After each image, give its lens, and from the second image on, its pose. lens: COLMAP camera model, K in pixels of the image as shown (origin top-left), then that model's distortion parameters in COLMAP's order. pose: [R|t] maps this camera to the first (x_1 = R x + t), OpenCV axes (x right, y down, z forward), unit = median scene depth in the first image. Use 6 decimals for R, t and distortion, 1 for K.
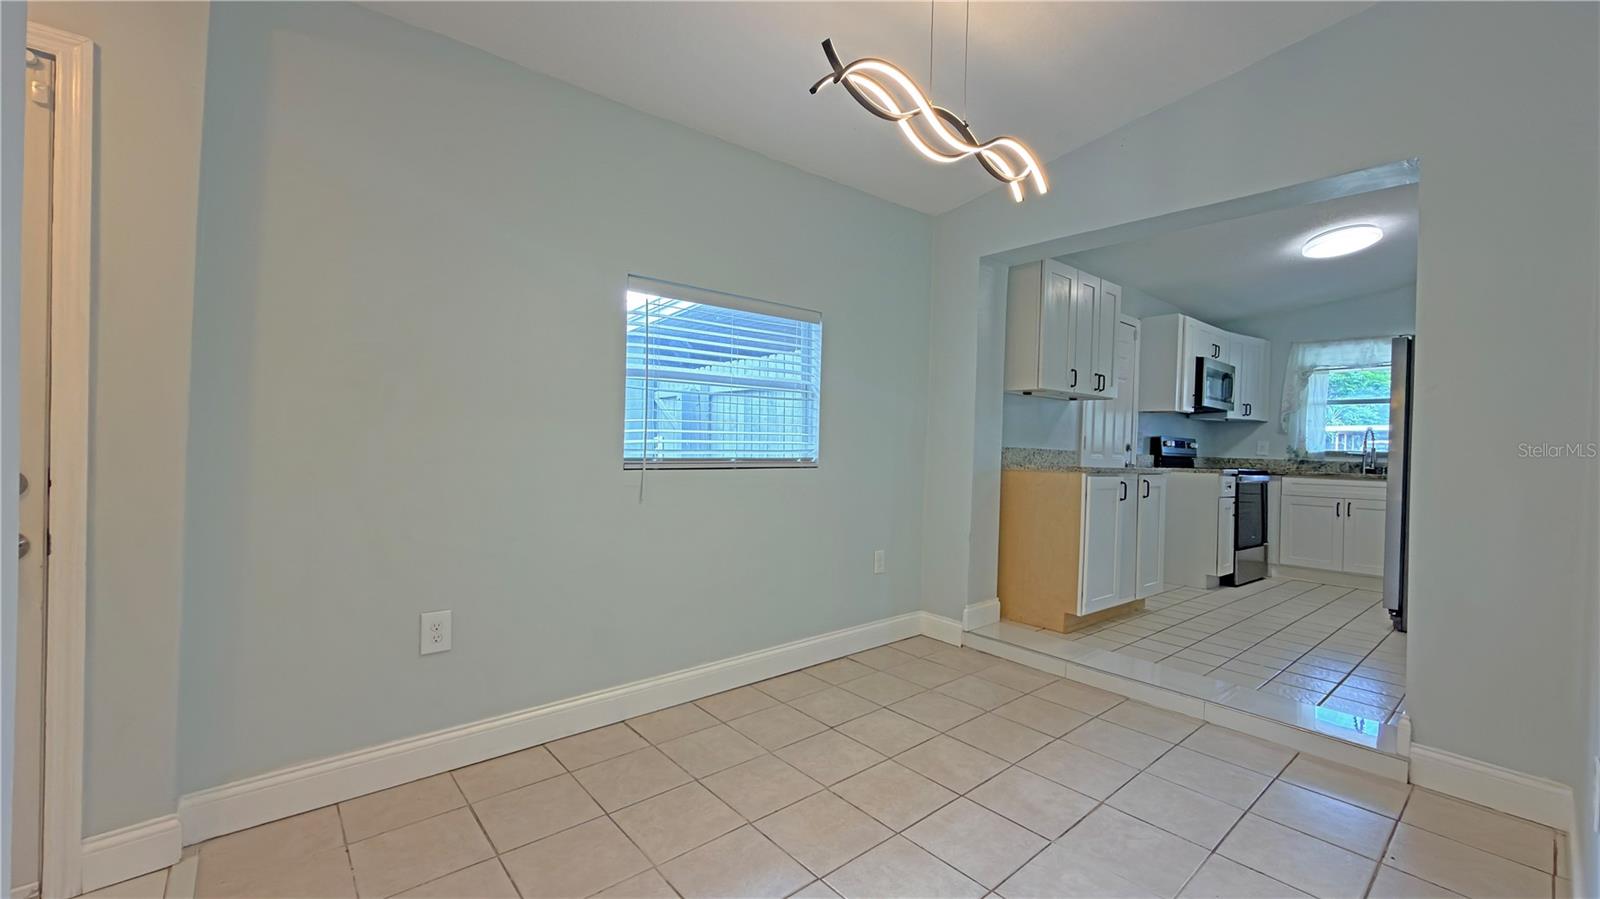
lens RADIAL K [[641.5, 0, 798.0], [0, 641.5, 444.2], [0, 0, 1]] dist [0.003036, -0.000324]
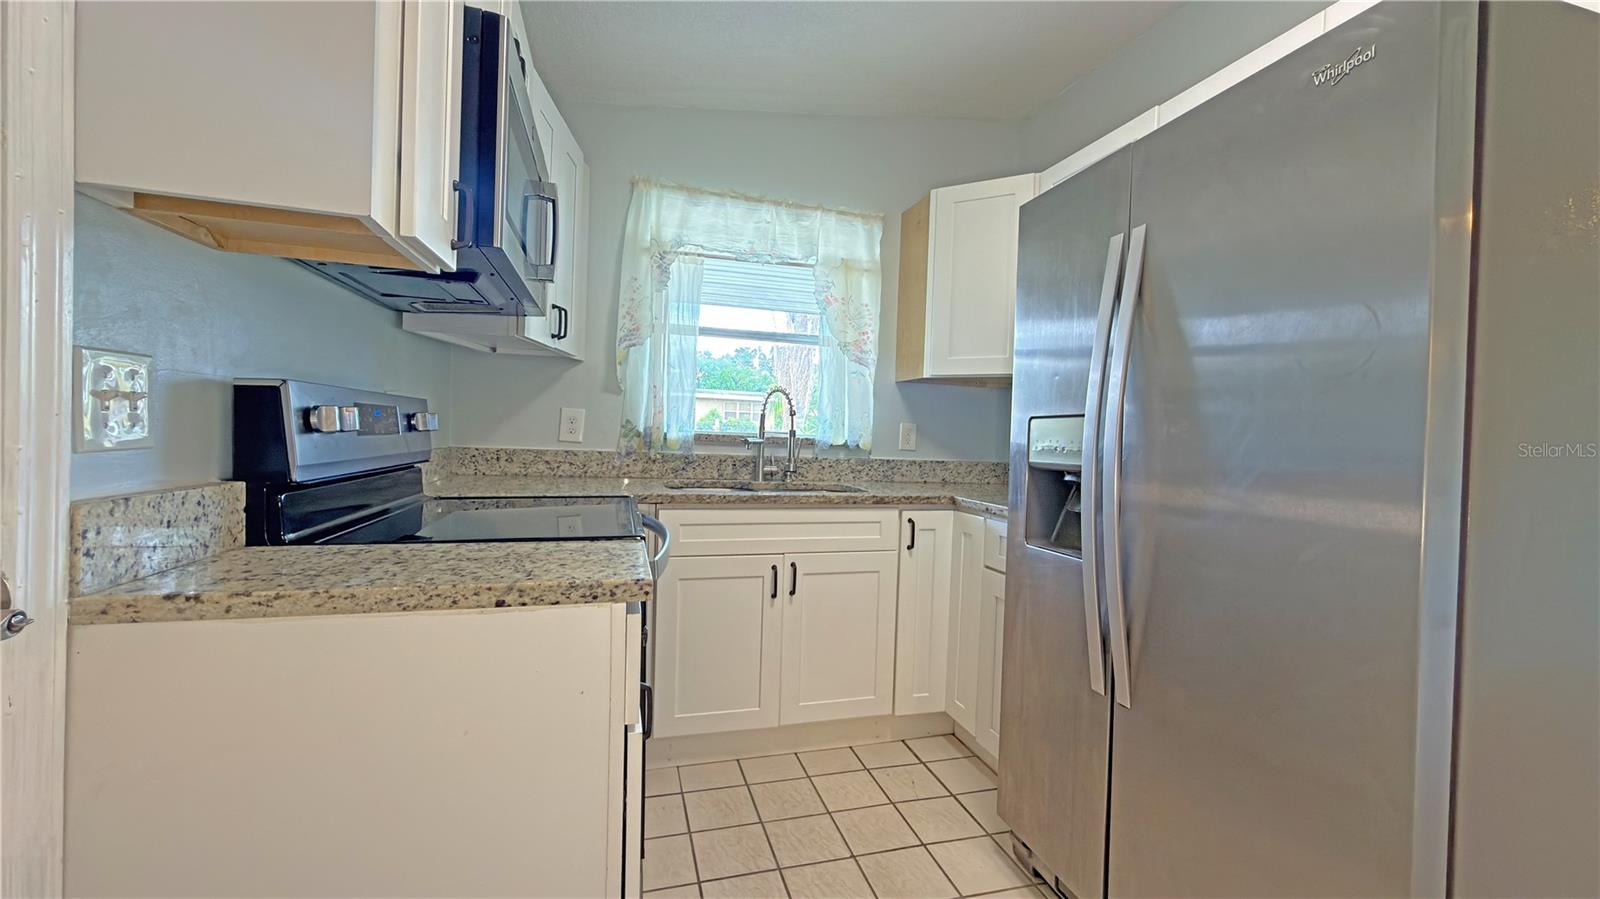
lens RADIAL K [[641.5, 0, 800.3], [0, 641.5, 448.6], [0, 0, 1]] dist [0.003036, -0.000324]
pose [[0.407336, -0.042836, 0.912273, 0.447516], [-0.027186, 0.997888, 0.058995, -0.008026], [-0.912874, -0.048832, 0.405311, 0.772276]]
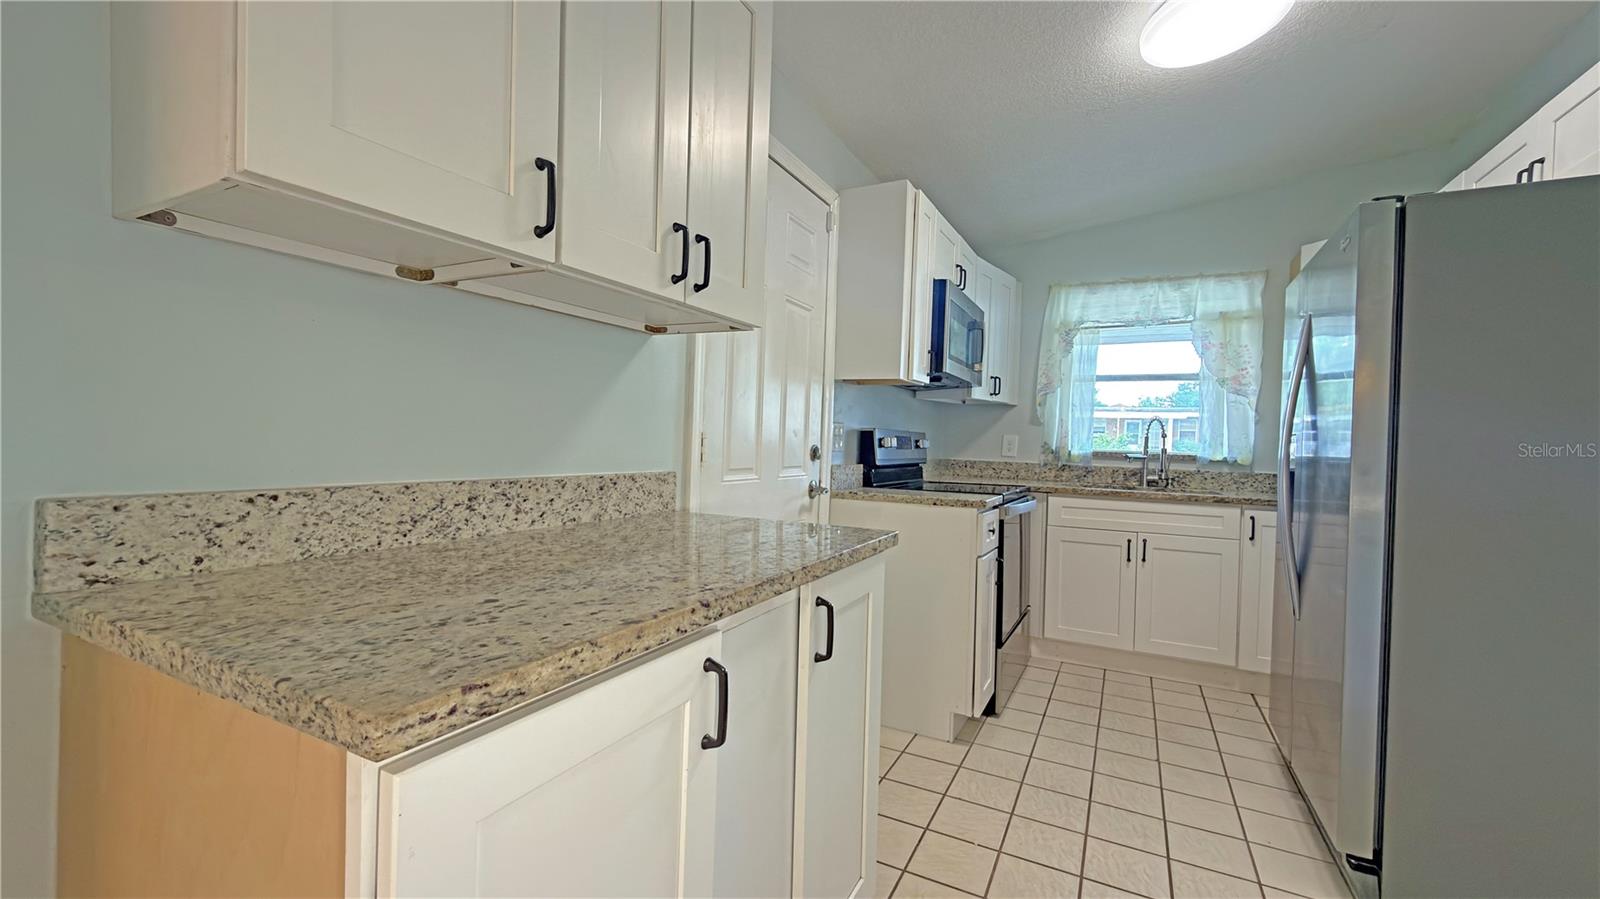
lens RADIAL K [[641.5, 0, 801.5], [0, 641.5, 446.4], [0, 0, 1]] dist [0.003036, -0.000324]
pose [[0.922542, -0.009155, 0.385789, 0.301600], [-0.001974, 0.999594, 0.028441, -0.012995], [-0.385892, -0.027000, 0.922149, 0.527595]]
